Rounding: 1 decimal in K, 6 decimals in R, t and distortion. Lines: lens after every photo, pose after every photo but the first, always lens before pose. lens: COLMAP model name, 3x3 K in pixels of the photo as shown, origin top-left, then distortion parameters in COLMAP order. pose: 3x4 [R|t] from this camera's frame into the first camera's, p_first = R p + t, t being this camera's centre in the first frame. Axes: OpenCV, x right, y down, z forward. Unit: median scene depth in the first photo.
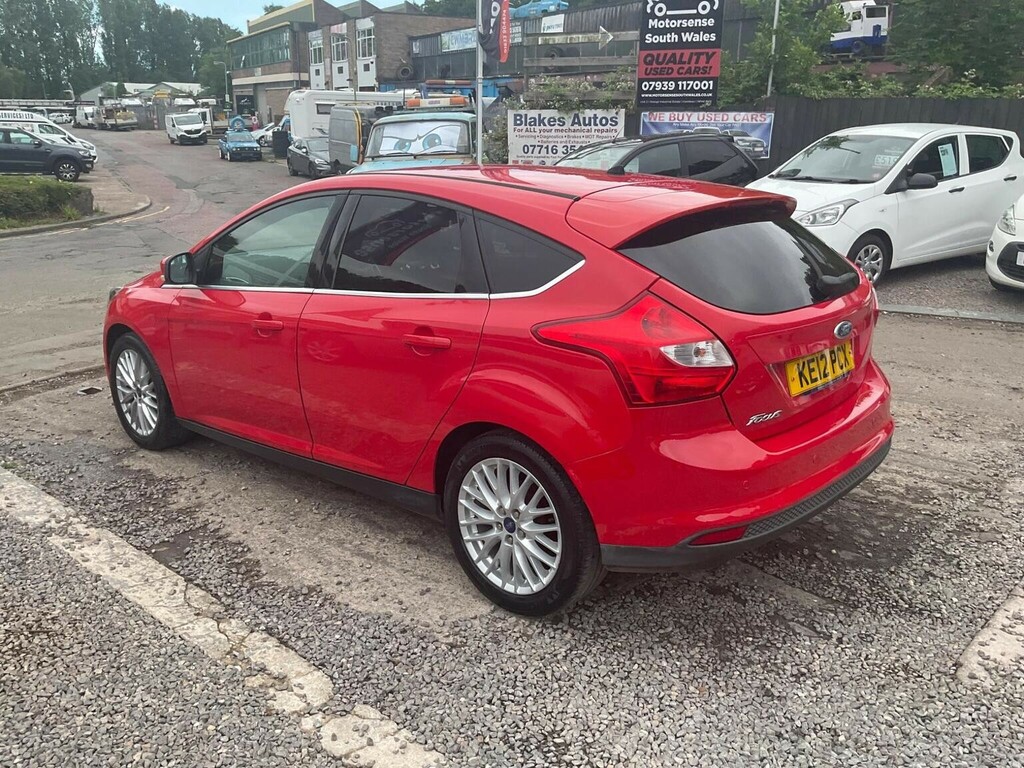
lens RADIAL K [[851.7, 0, 510.0], [0, 851.7, 388.6], [0, 0, 1]] dist [0.064020, -0.126397]
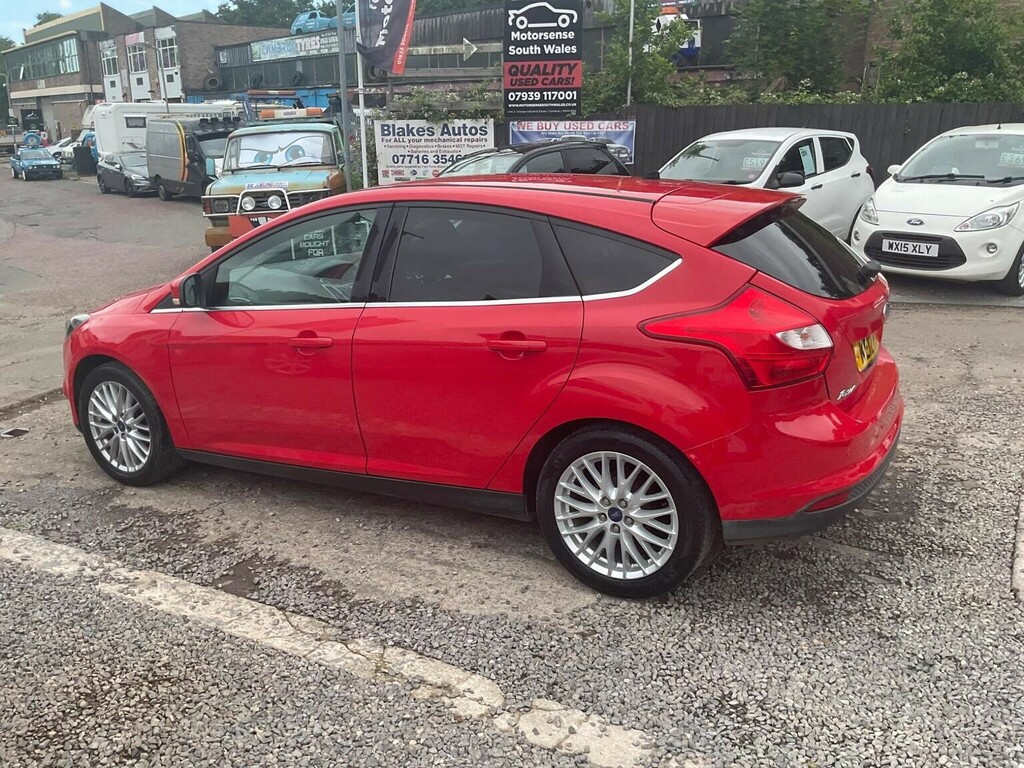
lens RADIAL K [[851.7, 0, 510.0], [0, 851.7, 385.2], [0, 0, 1]] dist [0.064020, -0.126397]
pose [[0.975652, -0.075925, 0.205765, -0.138166], [0.078759, 0.996878, -0.005608, -0.001007], [-0.204697, 0.021677, 0.978585, -0.001576]]
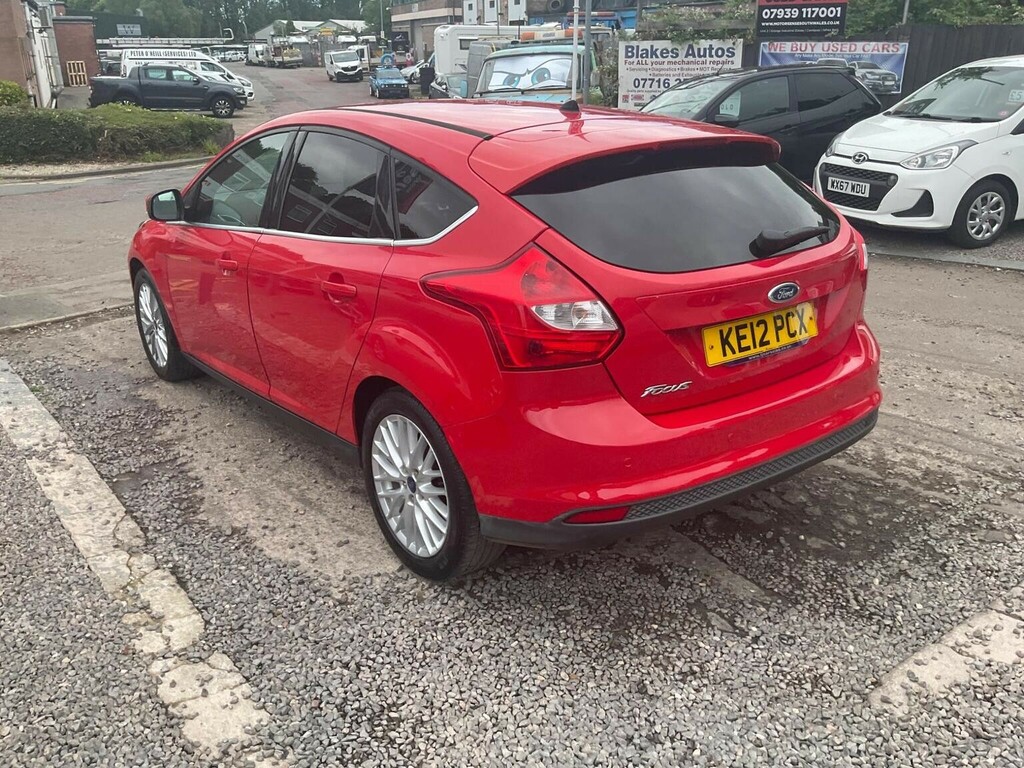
lens RADIAL K [[851.7, 0, 507.0], [0, 851.7, 378.6], [0, 0, 1]] dist [0.064020, -0.126397]
pose [[0.983212, 0.054872, -0.174020, 0.109961], [-0.044759, 0.997102, 0.061514, -0.008780], [0.176891, -0.052692, 0.982819, 0.035929]]
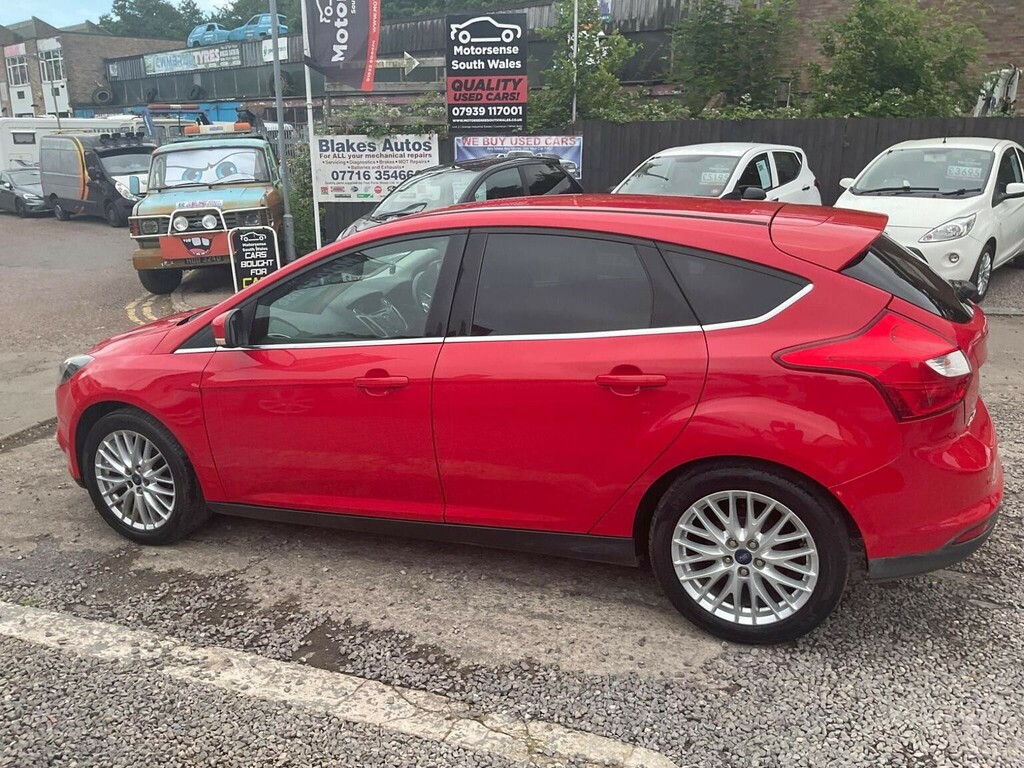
lens RADIAL K [[851.7, 0, 510.7], [0, 851.7, 387.0], [0, 0, 1]] dist [0.064020, -0.126397]
pose [[0.942350, -0.107884, 0.316760, -0.227887], [0.116106, 0.993211, -0.007137, -0.024371], [-0.313840, 0.043504, 0.948479, 0.057515]]
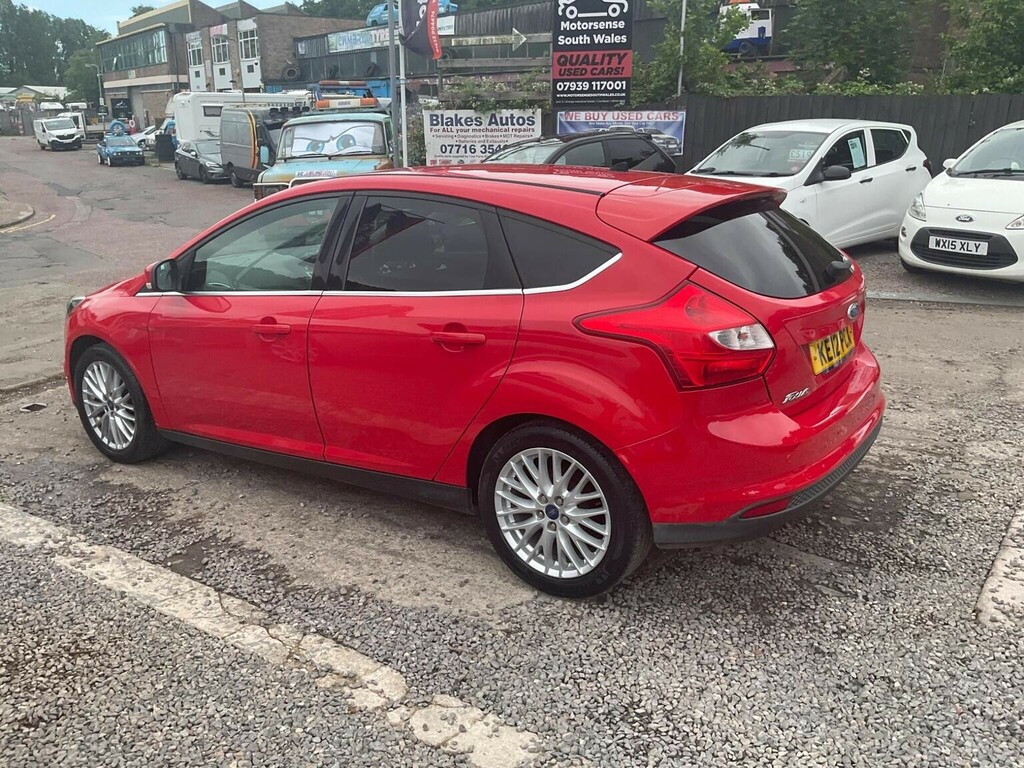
lens RADIAL K [[851.7, 0, 509.9], [0, 851.7, 385.8], [0, 0, 1]] dist [0.064020, -0.126397]
pose [[0.991482, -0.046445, 0.121678, -0.070361], [0.046970, 0.998895, -0.001450, 0.003777], [-0.121476, 0.007153, 0.992569, -0.004758]]
